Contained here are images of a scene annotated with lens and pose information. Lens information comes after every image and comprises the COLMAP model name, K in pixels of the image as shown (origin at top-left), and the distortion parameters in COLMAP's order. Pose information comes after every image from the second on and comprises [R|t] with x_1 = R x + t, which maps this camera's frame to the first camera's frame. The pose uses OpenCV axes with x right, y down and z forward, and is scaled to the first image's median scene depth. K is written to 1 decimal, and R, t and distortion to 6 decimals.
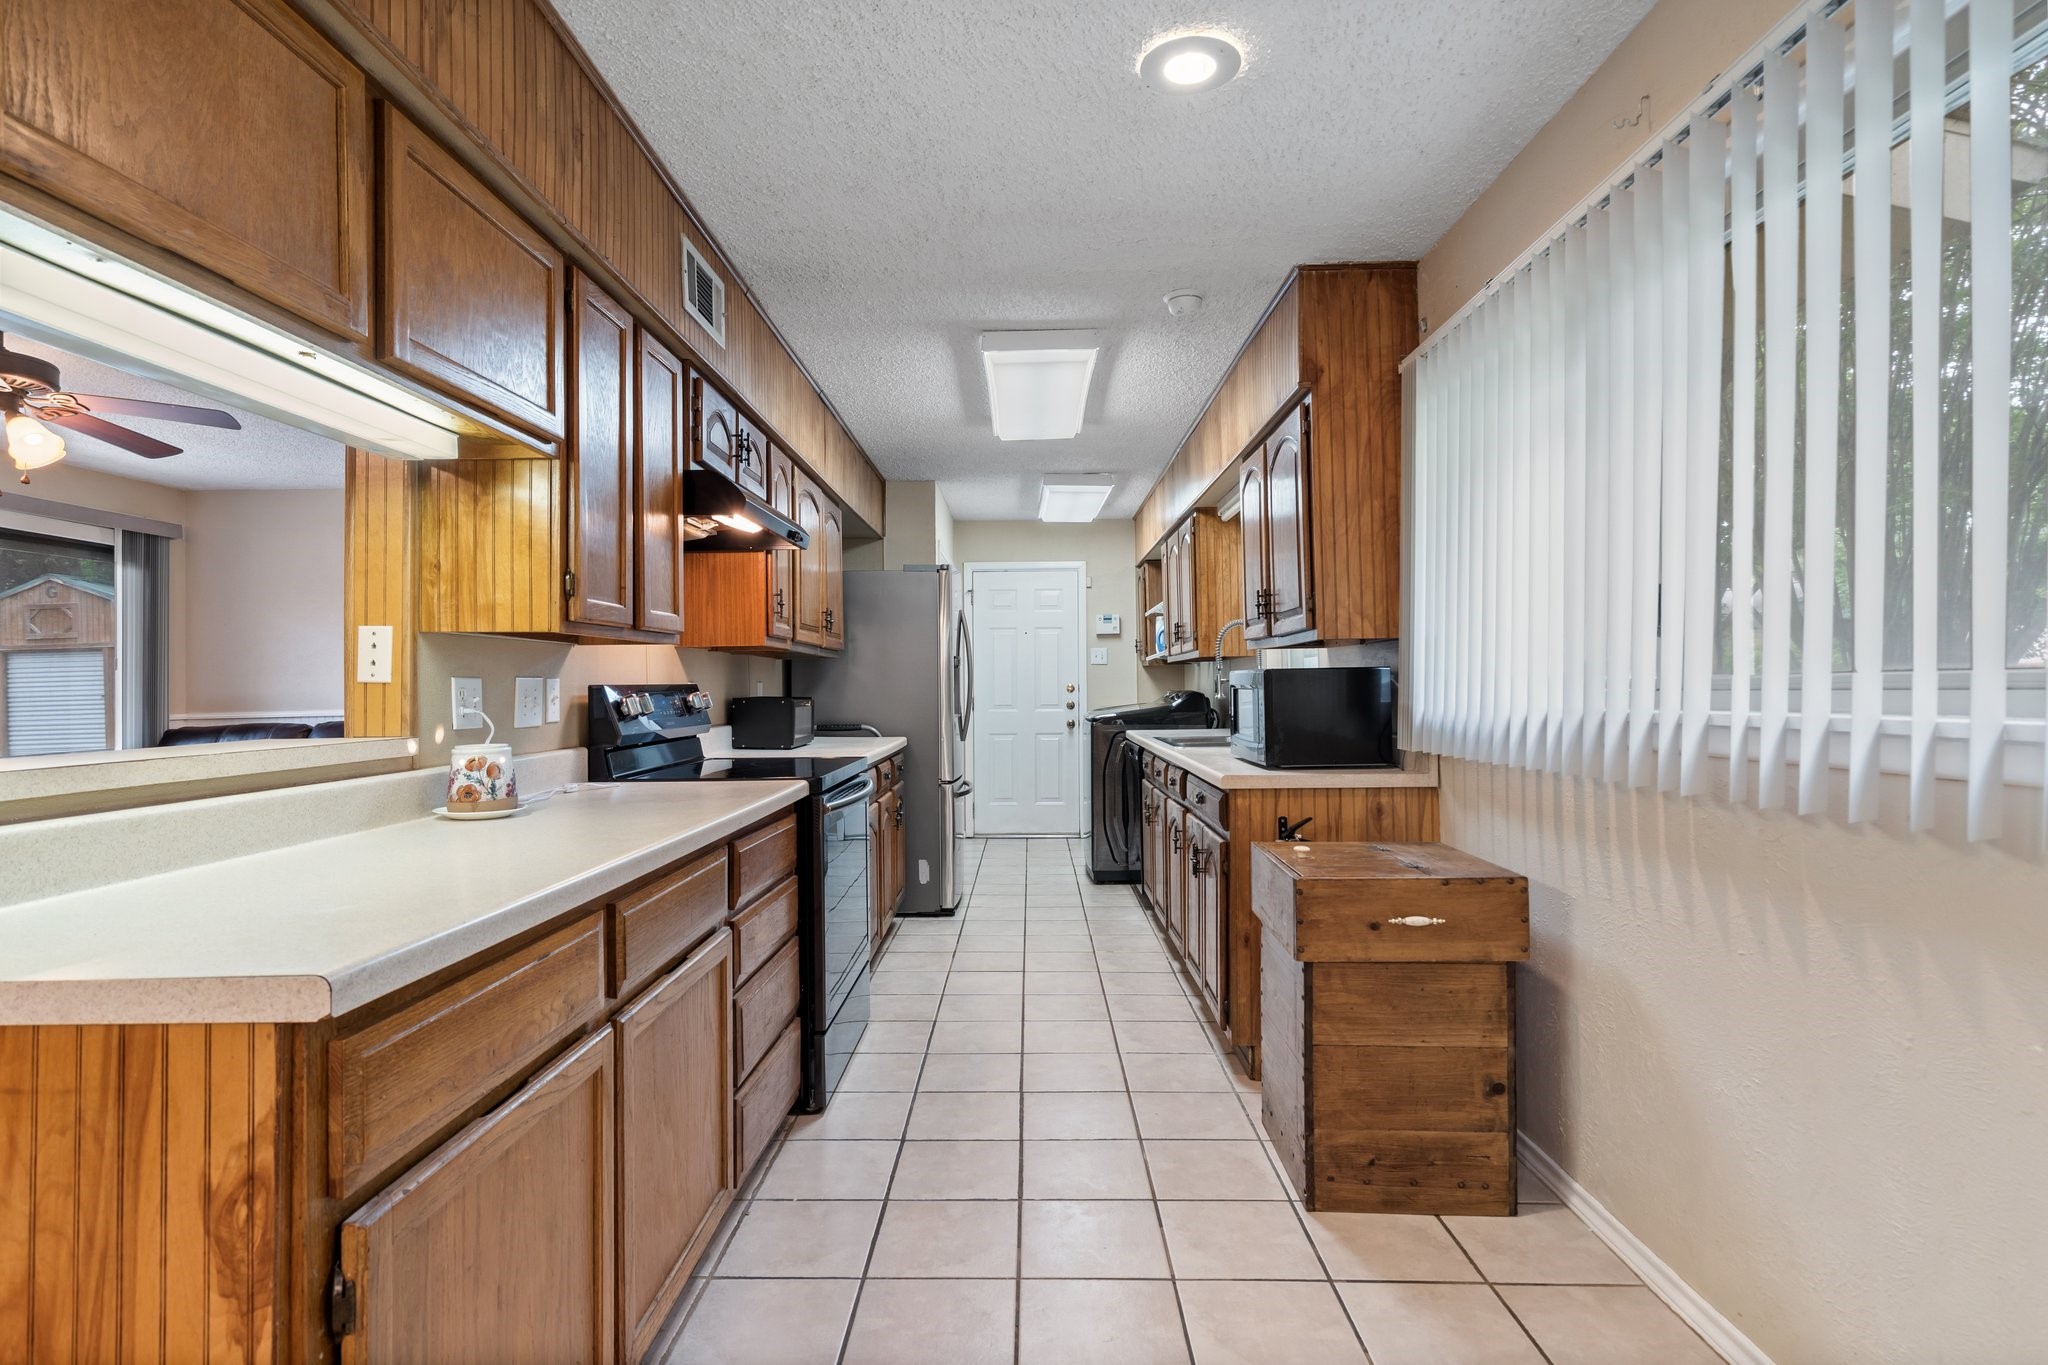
lens RADIAL K [[1009.8, 0, 1024.0], [0, 1009.8, 682.5], [0, 0, 1]] dist [0.000983, 0.000309]
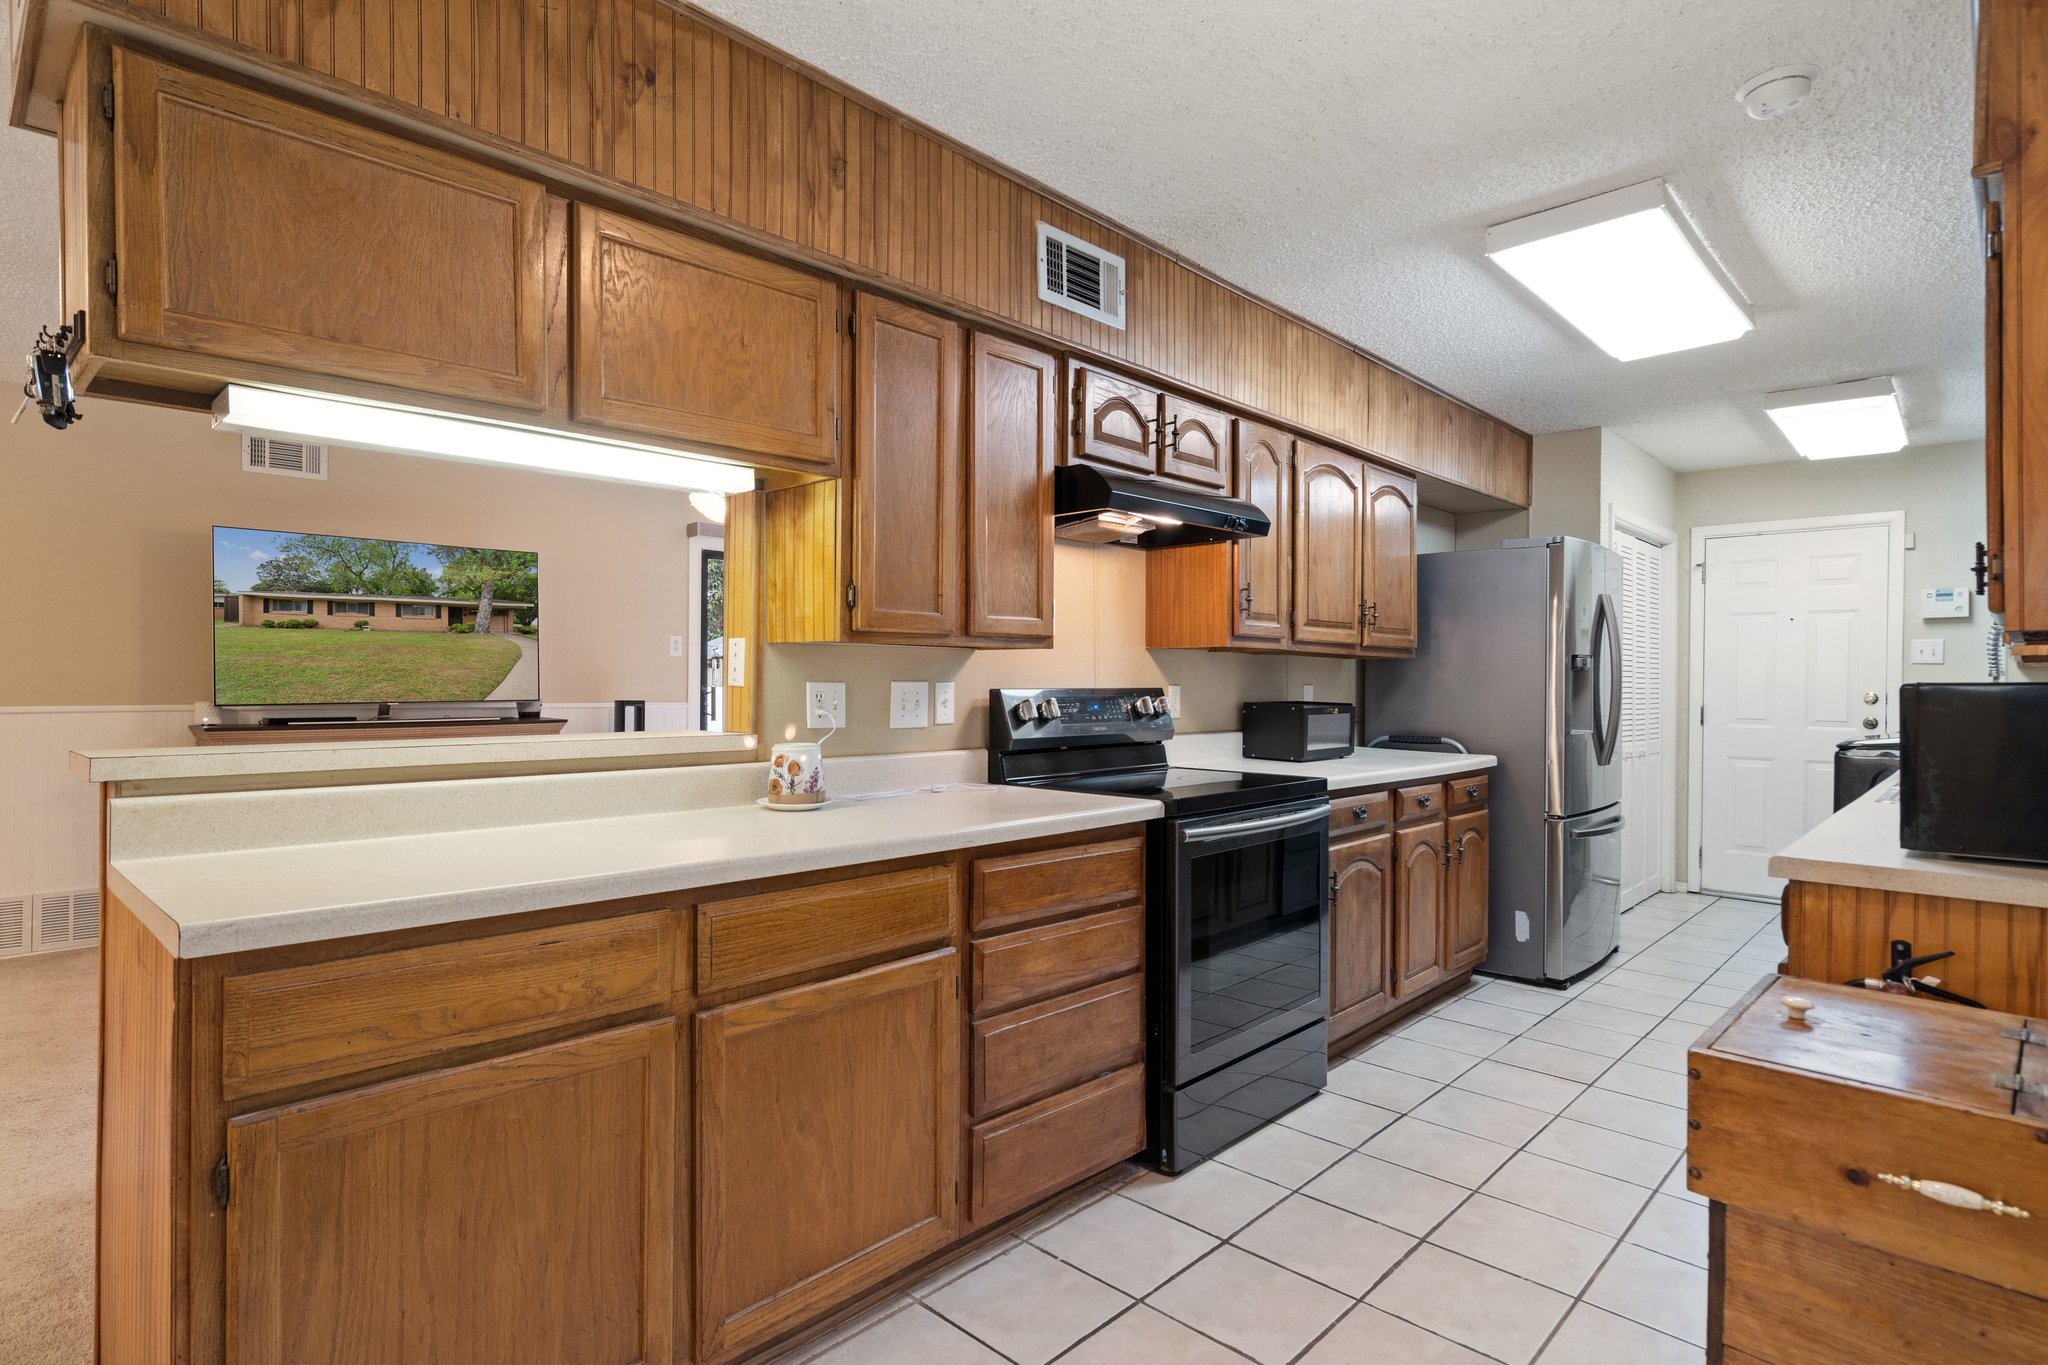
lens RADIAL K [[1052.3, 0, 1020.1], [0, 1052.3, 694.4], [0, 0, 1]] dist [-0.002595, -0.000533]
pose [[0.729209, 0.024245, -0.683861, 0.325275], [-0.012307, 0.999675, 0.022319, -0.016141], [0.684180, -0.007859, 0.729271, 0.242454]]
